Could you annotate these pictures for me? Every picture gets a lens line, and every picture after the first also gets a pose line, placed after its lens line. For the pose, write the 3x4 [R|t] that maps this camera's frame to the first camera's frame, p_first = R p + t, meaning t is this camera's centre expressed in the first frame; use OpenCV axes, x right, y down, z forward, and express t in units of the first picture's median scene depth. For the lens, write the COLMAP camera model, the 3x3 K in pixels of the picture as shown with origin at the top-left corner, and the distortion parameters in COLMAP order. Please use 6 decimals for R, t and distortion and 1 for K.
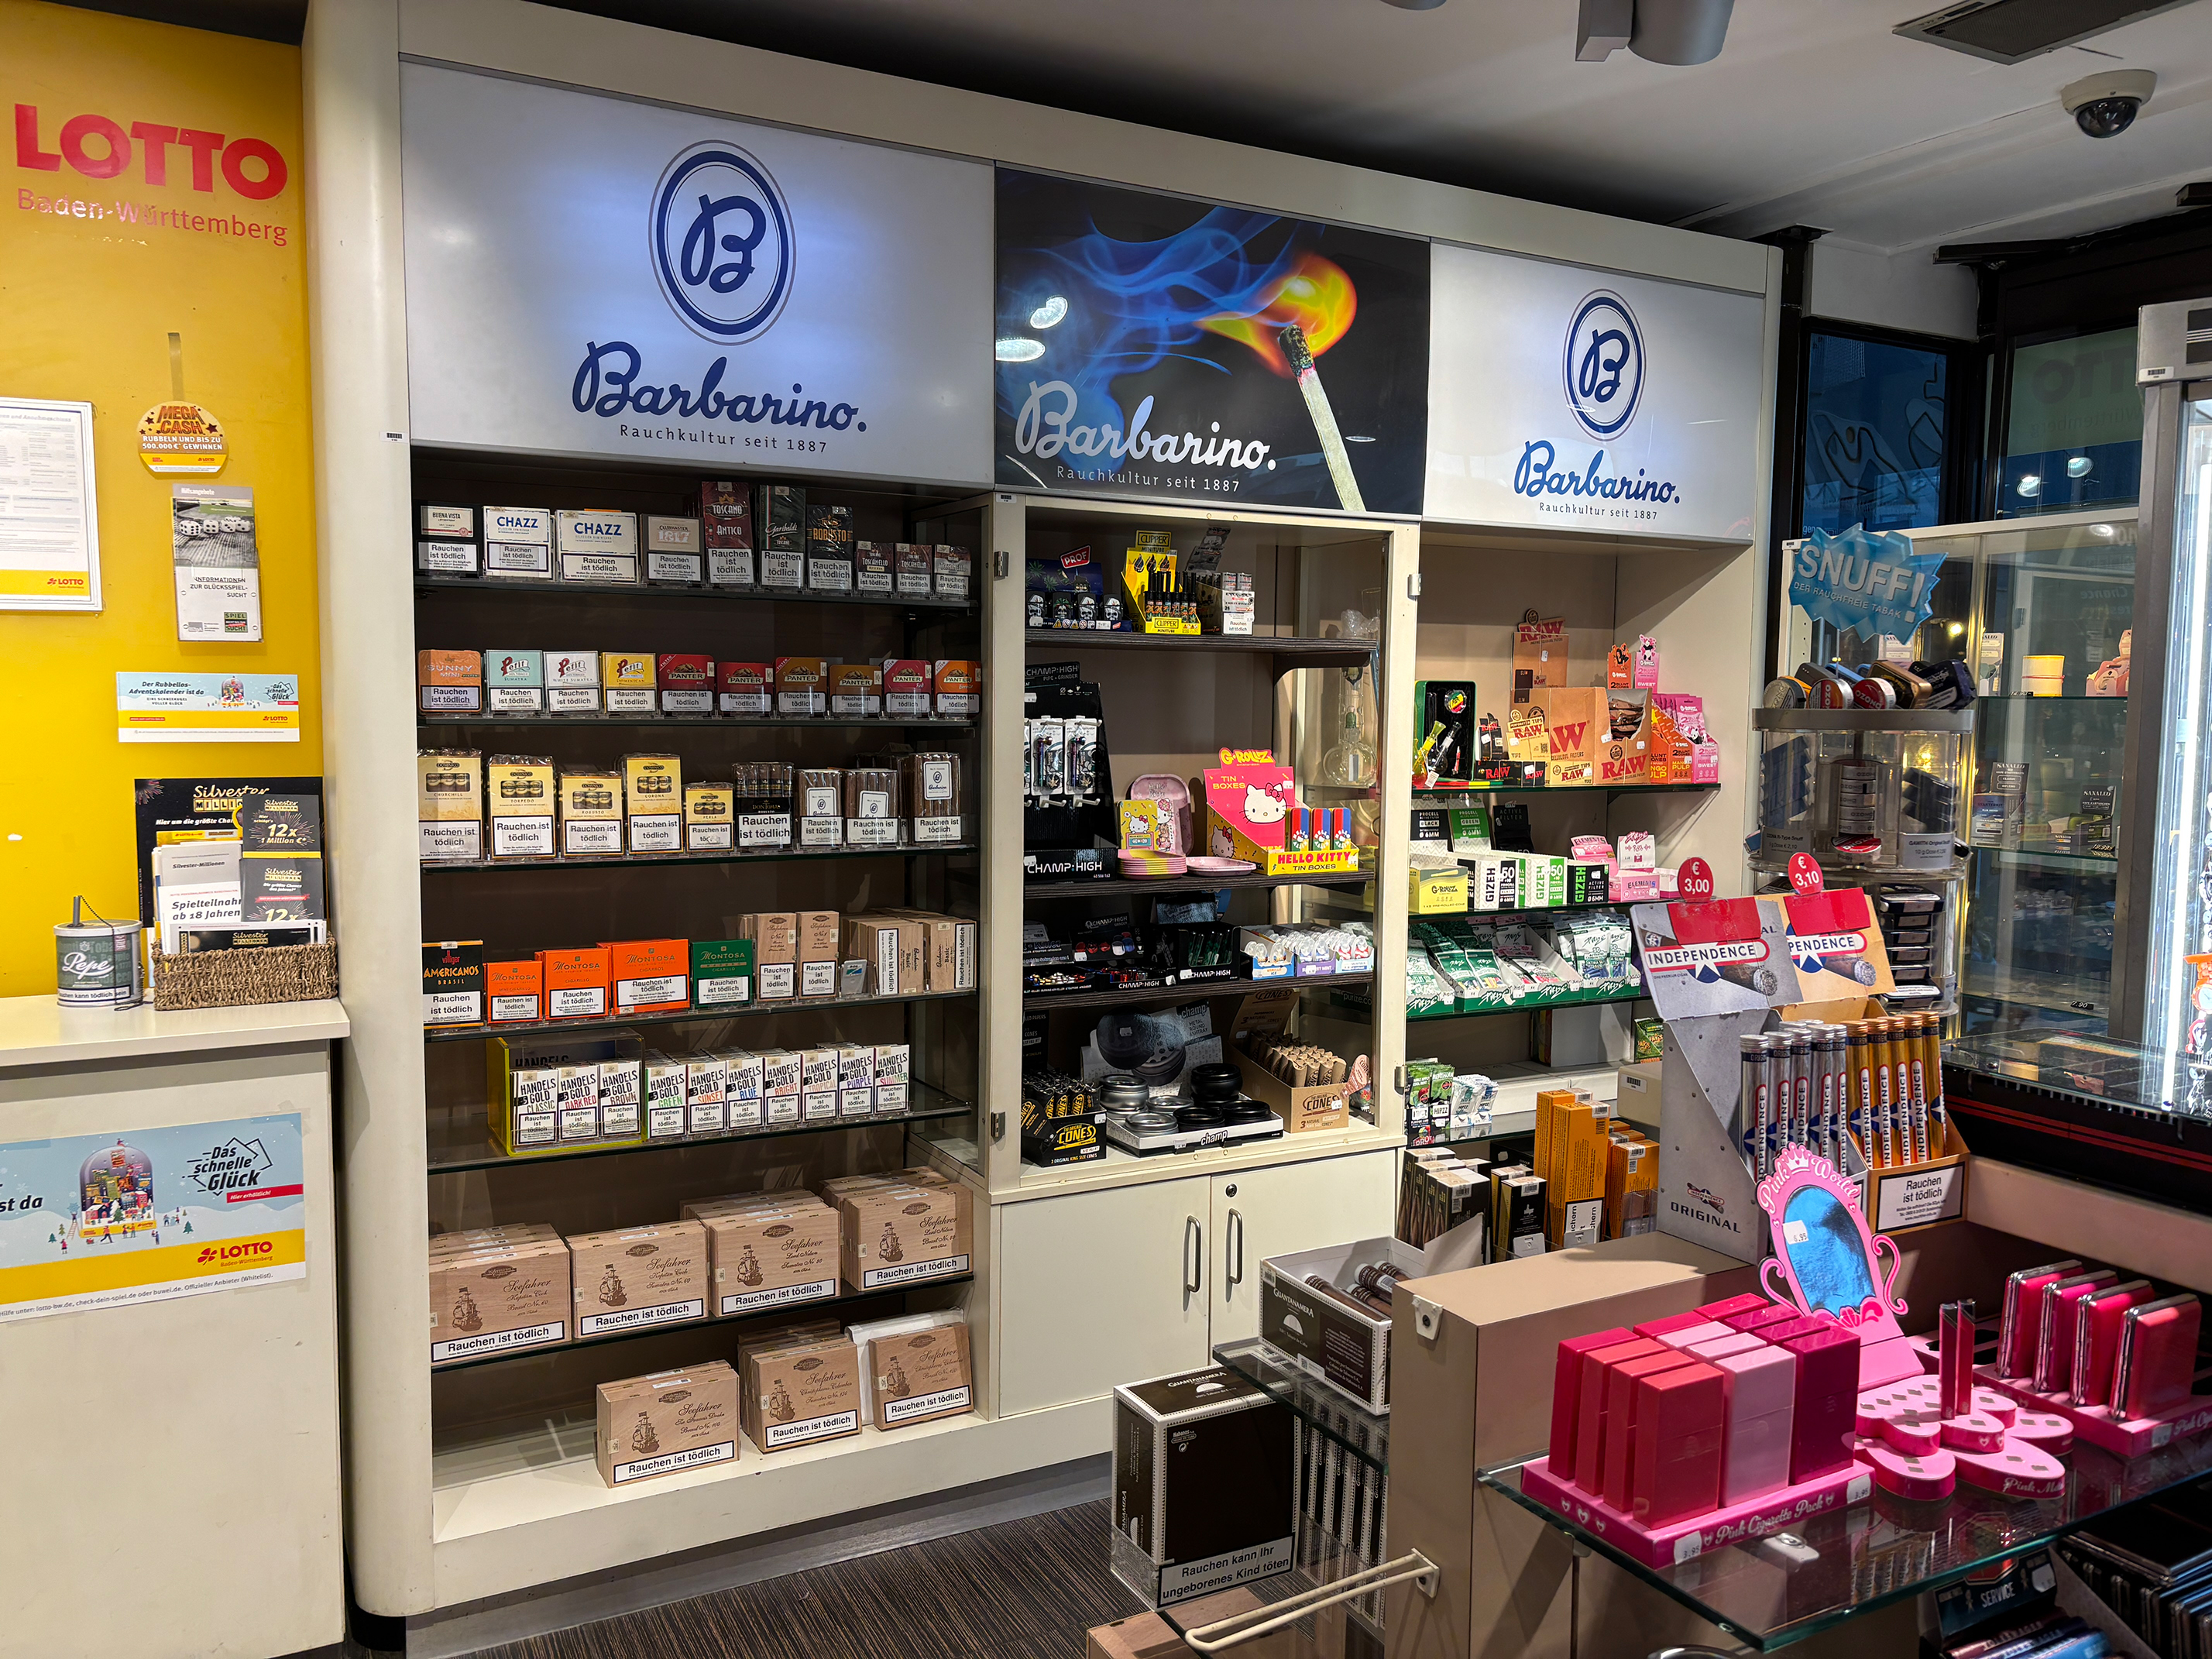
lens RADIAL K [[1665.5, 0, 1100.5], [0, 1665.5, 830.8], [0, 0, 1]] dist [0.007842, -0.020470]
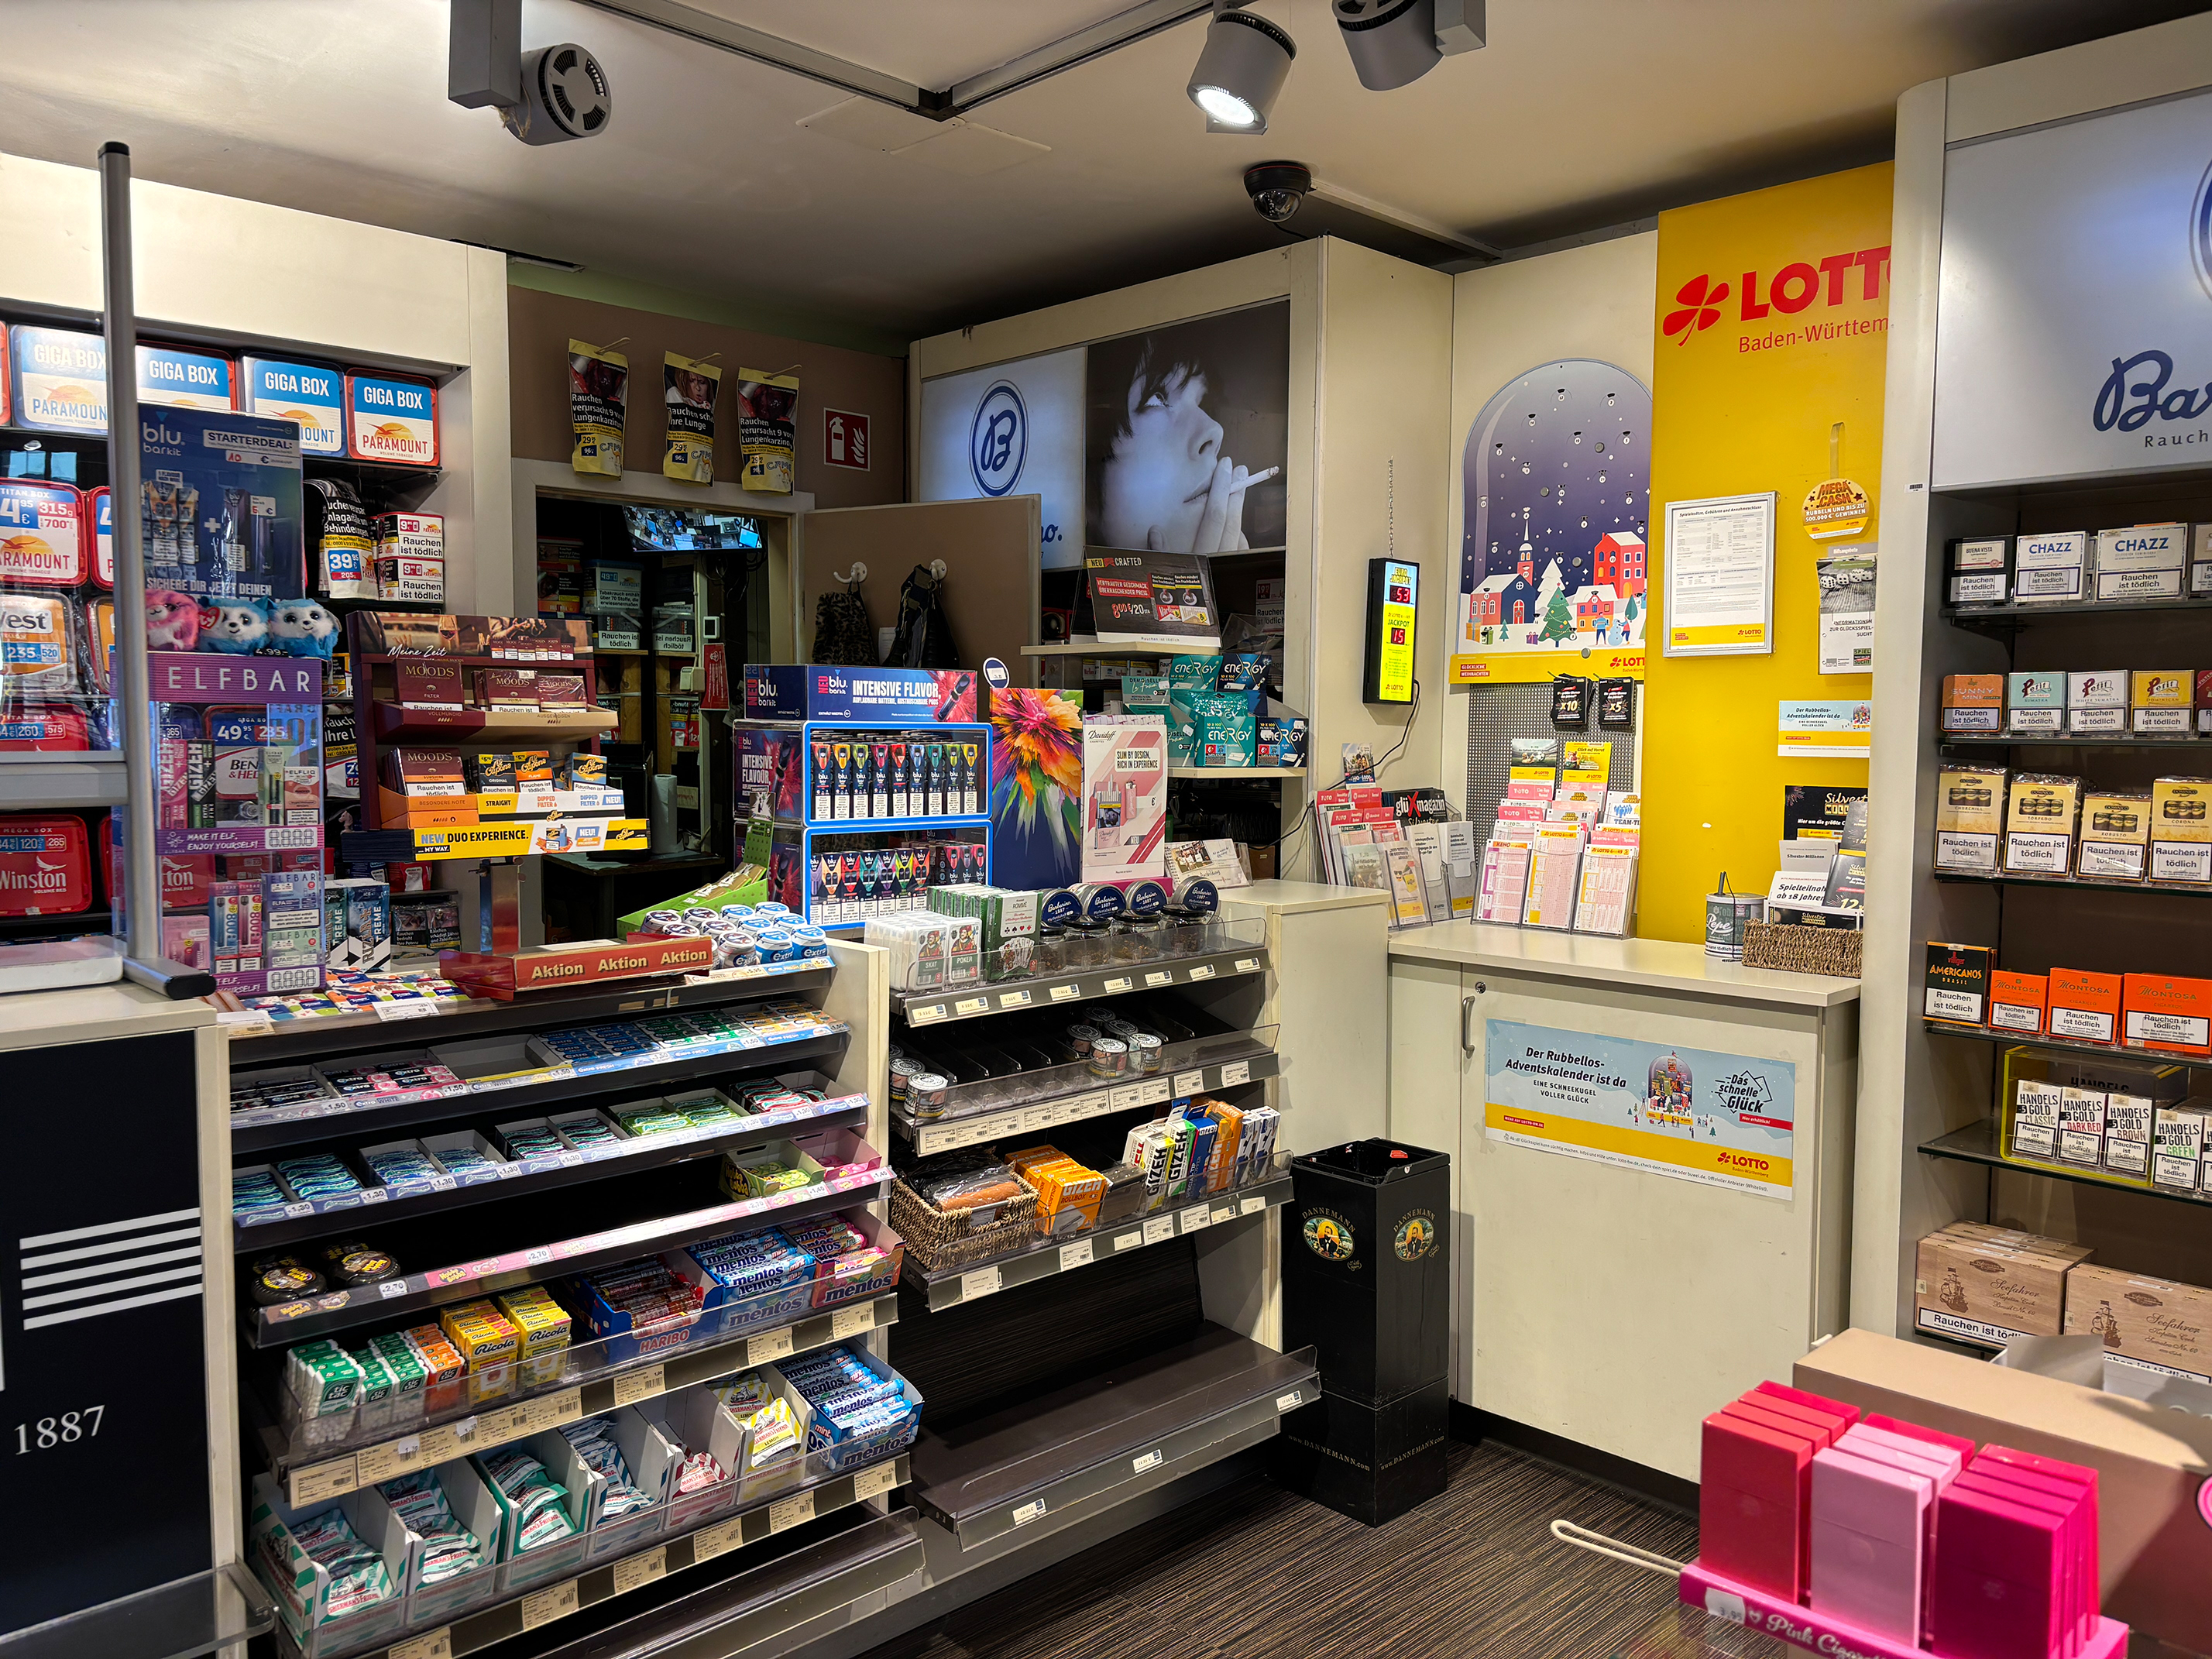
lens RADIAL K [[1665.5, 0, 1098.7], [0, 1665.5, 839.5], [0, 0, 1]] dist [0.007842, -0.020470]
pose [[0.259798, 0.060948, -0.963738, 0.498667], [-0.077159, 0.996126, 0.042196, -0.003660], [0.962576, 0.063398, 0.263494, 0.172273]]
